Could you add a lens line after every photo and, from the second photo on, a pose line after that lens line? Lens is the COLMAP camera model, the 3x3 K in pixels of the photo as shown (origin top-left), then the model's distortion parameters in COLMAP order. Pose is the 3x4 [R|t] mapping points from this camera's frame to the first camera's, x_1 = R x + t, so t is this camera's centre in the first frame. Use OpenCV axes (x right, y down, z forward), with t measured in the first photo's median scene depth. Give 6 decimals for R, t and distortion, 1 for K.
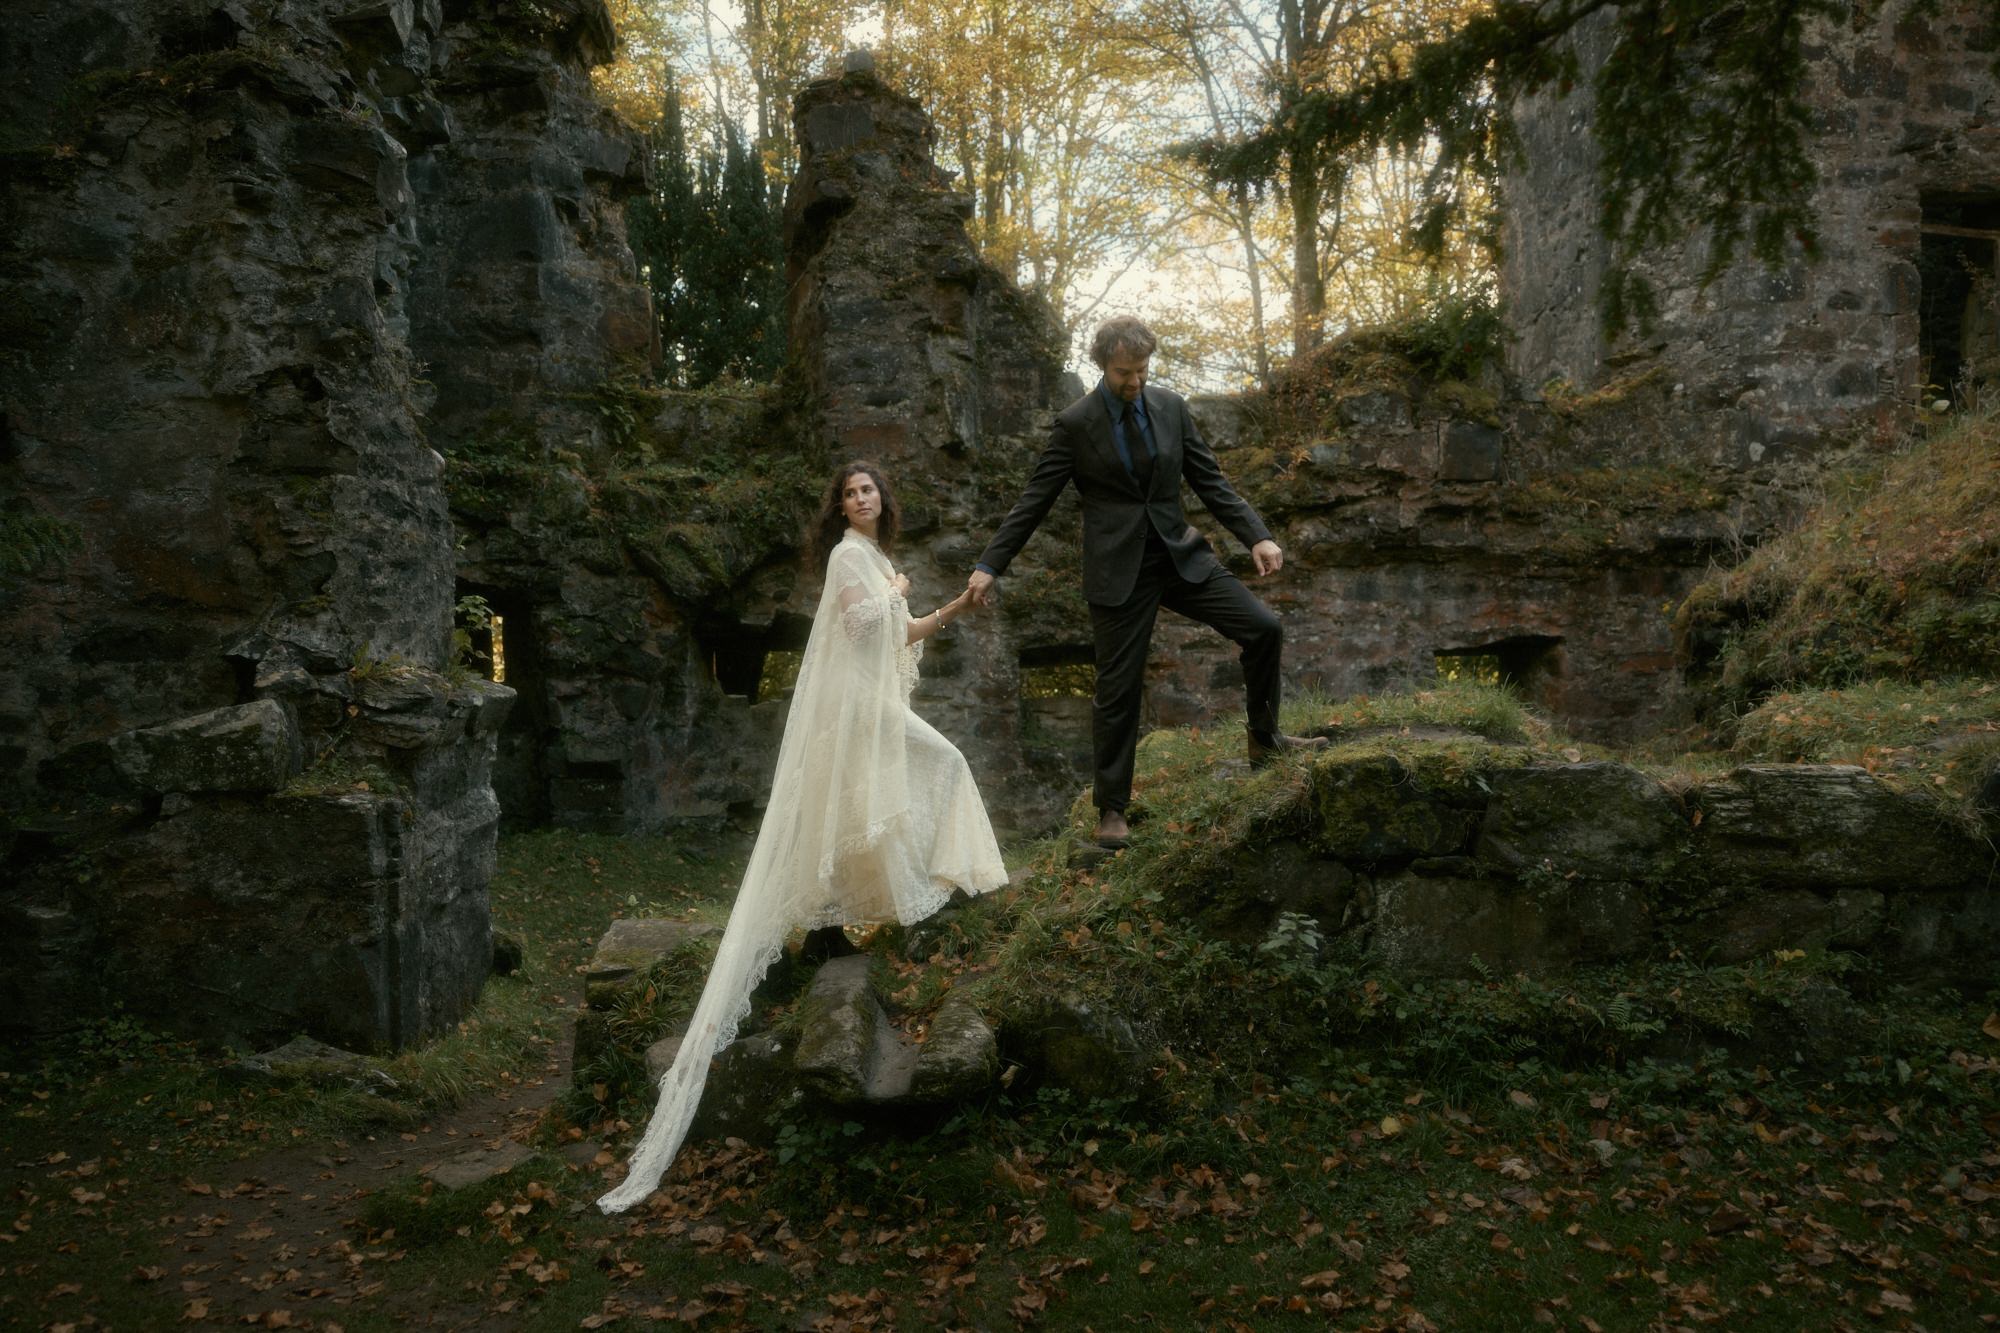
lens RADIAL K [[1673.3, 0, 1004.9], [0, 1673.3, 698.6], [0, 0, 1]] dist [-0.000835, -0.003187]
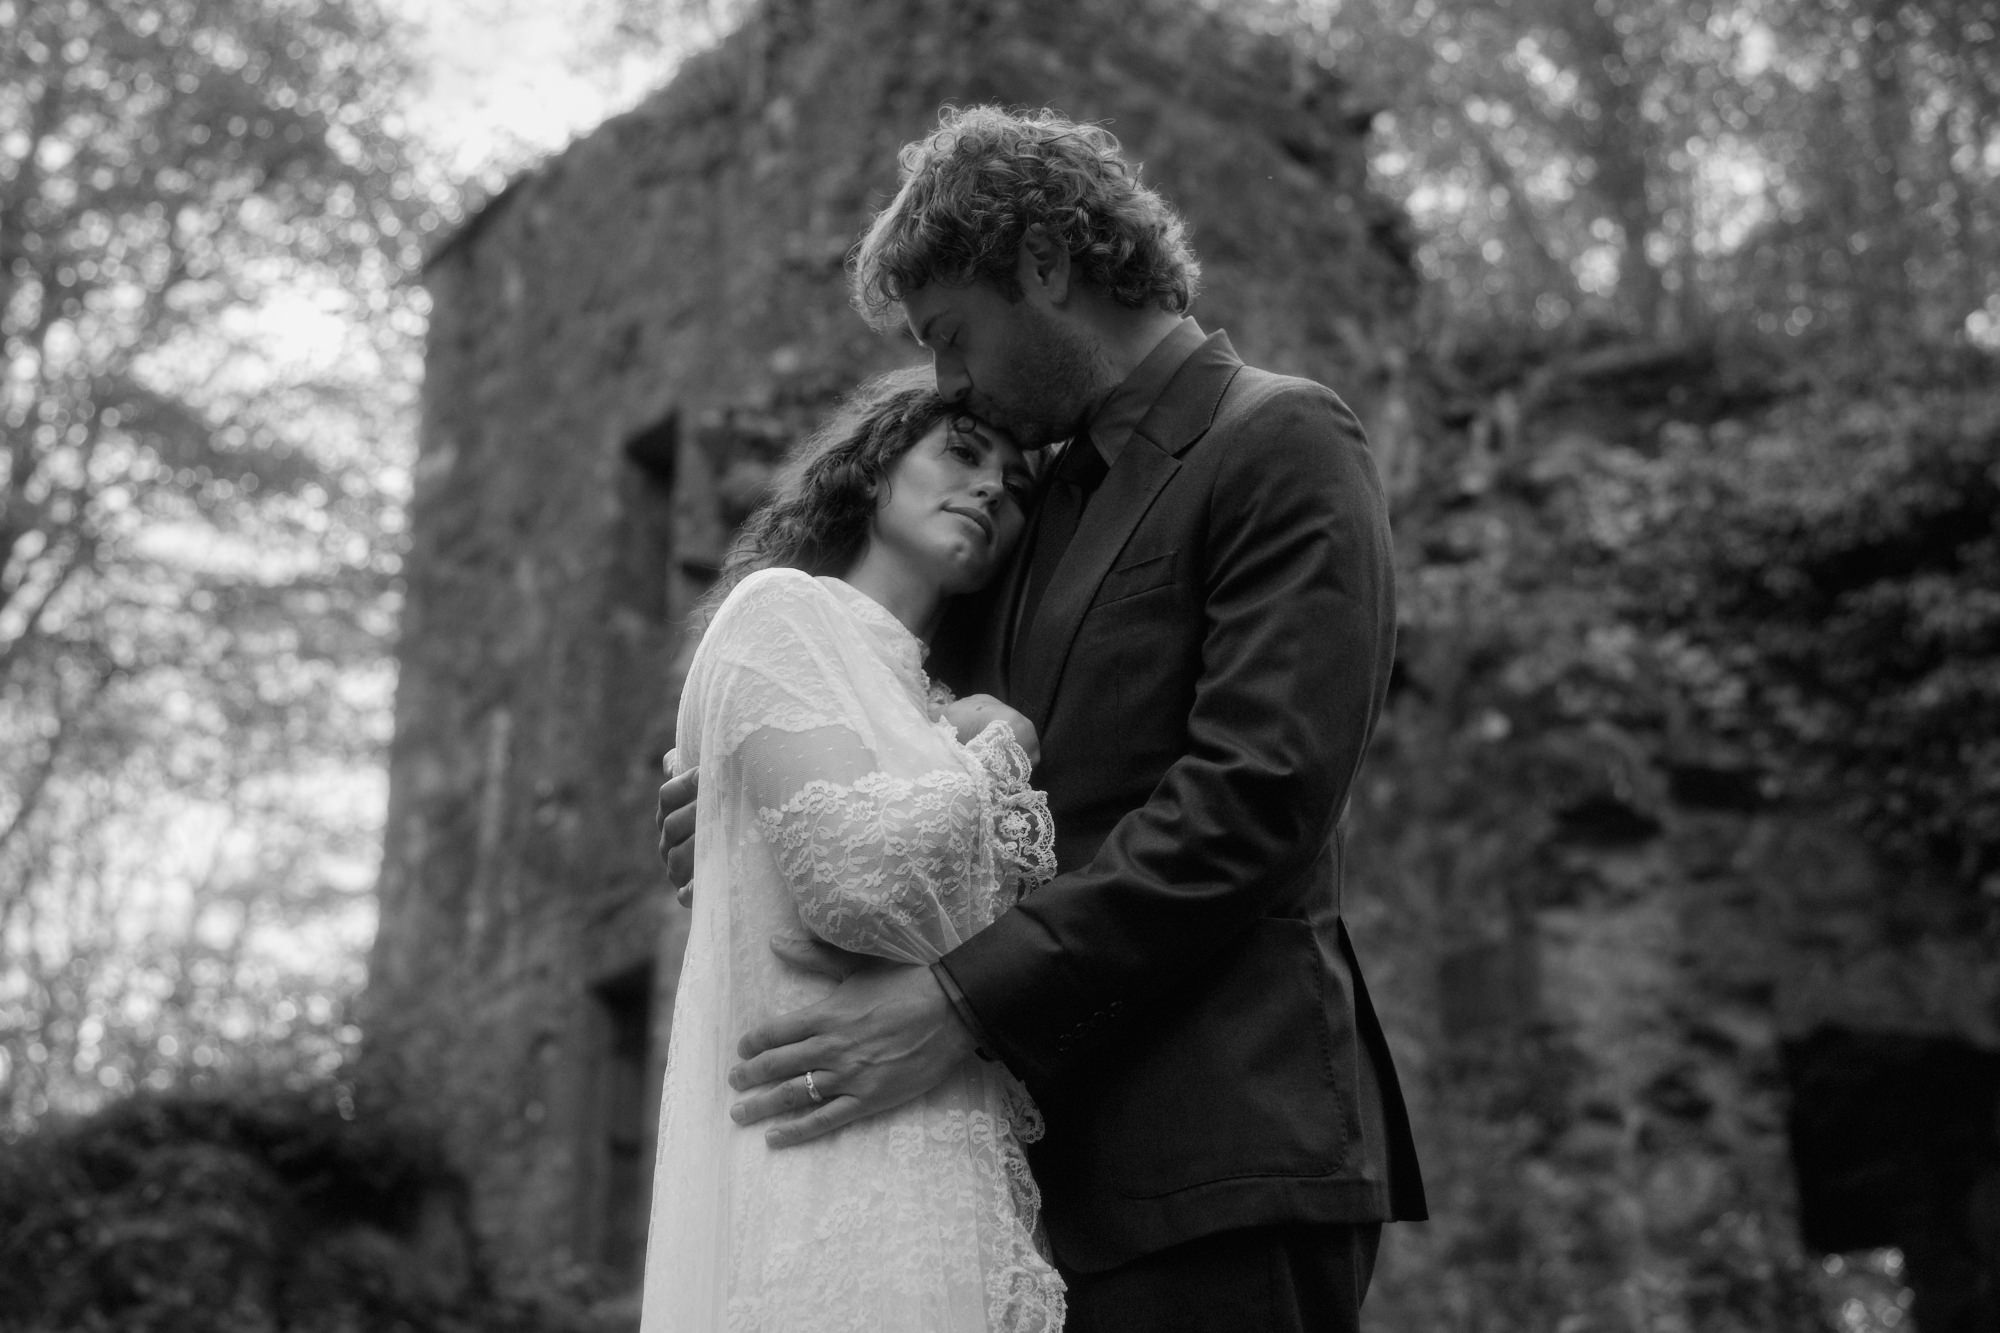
lens RADIAL K [[2806.4, 0, 956.1], [0, 2806.4, 666.5], [0, 0, 1]] dist [0.081961, -0.002360]
pose [[0.840710, 0.225762, 0.492178, -0.004179], [-0.002344, 0.910447, -0.413619, -0.015913], [-0.541481, 0.346580, 0.765951, 0.288765]]
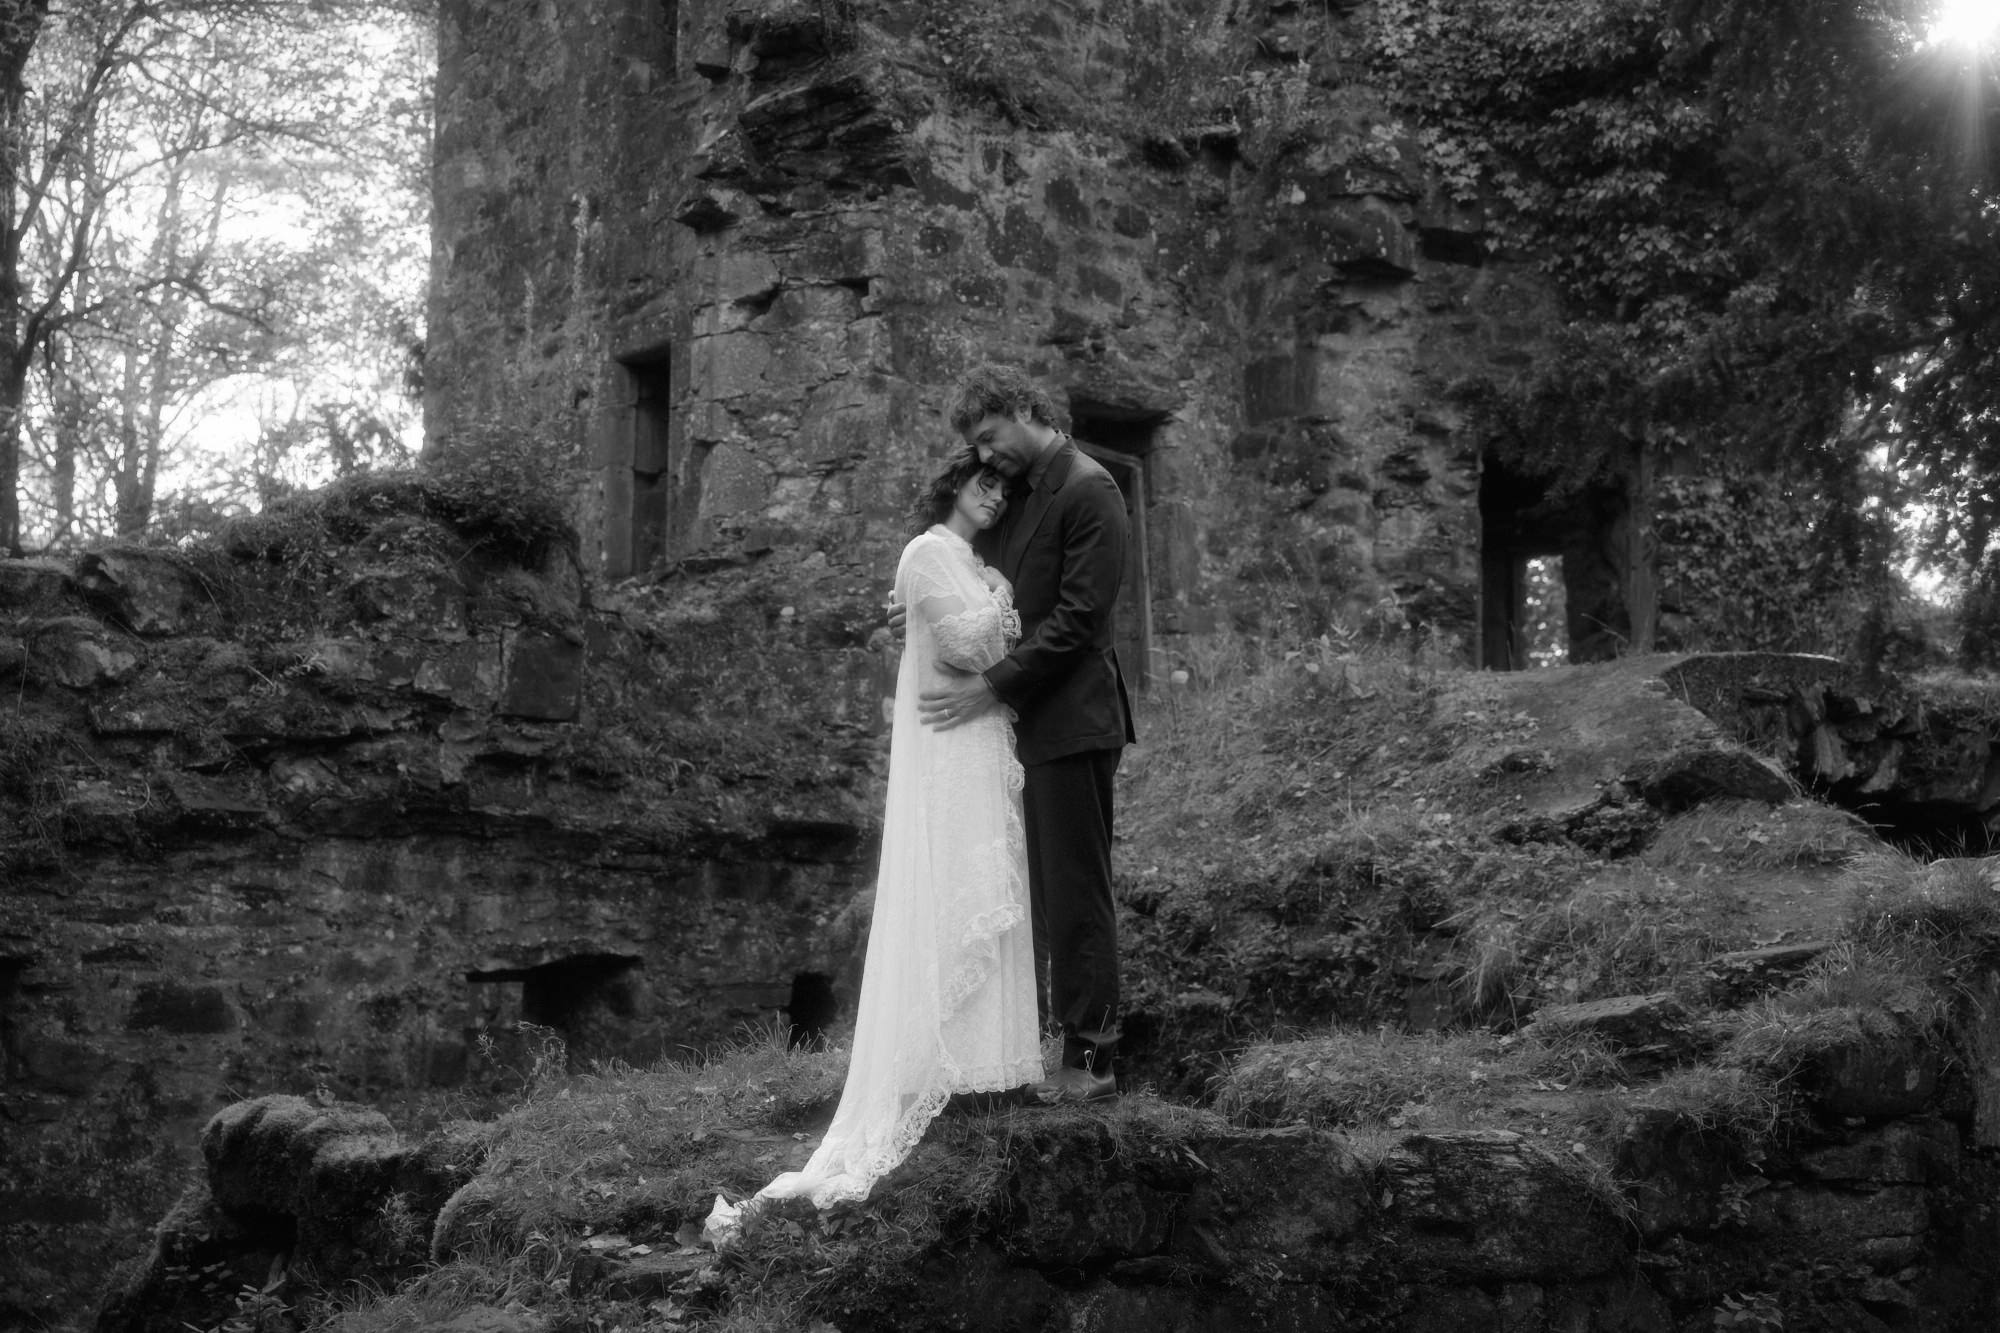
lens RADIAL K [[2753.2, 0, 955.6], [0, 2753.2, 628.6], [0, 0, 1]] dist [0.050825, 0.057006]
pose [[0.814427, 0.097018, 0.572098, -0.221528], [-0.008961, 0.987909, -0.154775, 0.003523], [-0.580197, 0.120927, 0.805449, 0.007845]]
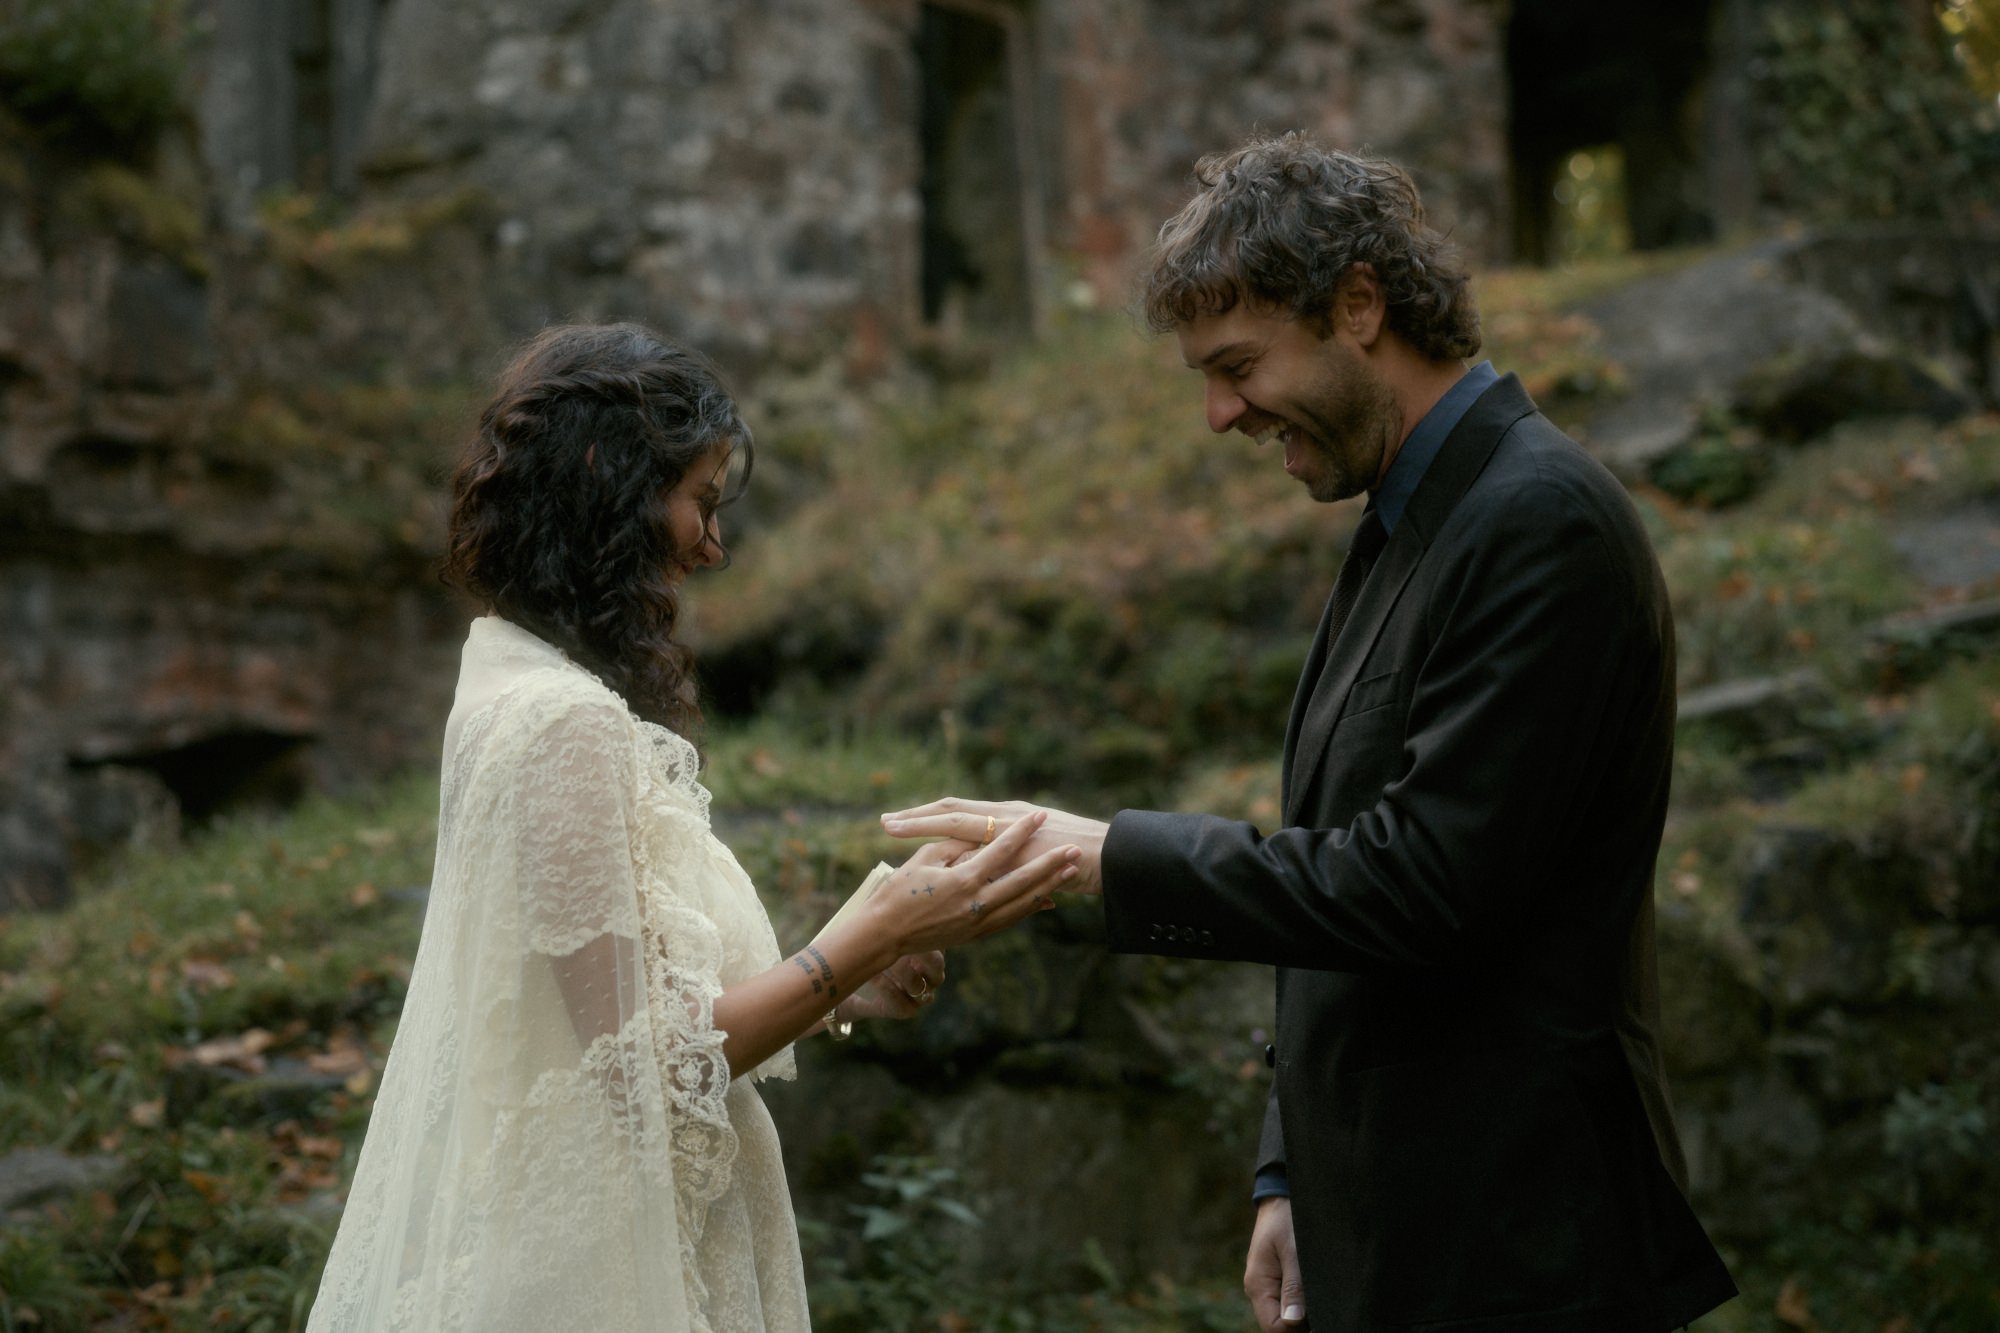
lens RADIAL K [[3742.2, 0, 919.5], [0, 3742.2, 668.4], [0, 0, 1]] dist [0.013075, 0.012235]
pose [[0.793905, 0.025090, 0.607524, -0.178779], [0.022875, 0.997208, -0.071078, 0.025197], [-0.607611, 0.070326, 0.791115, 0.059961]]
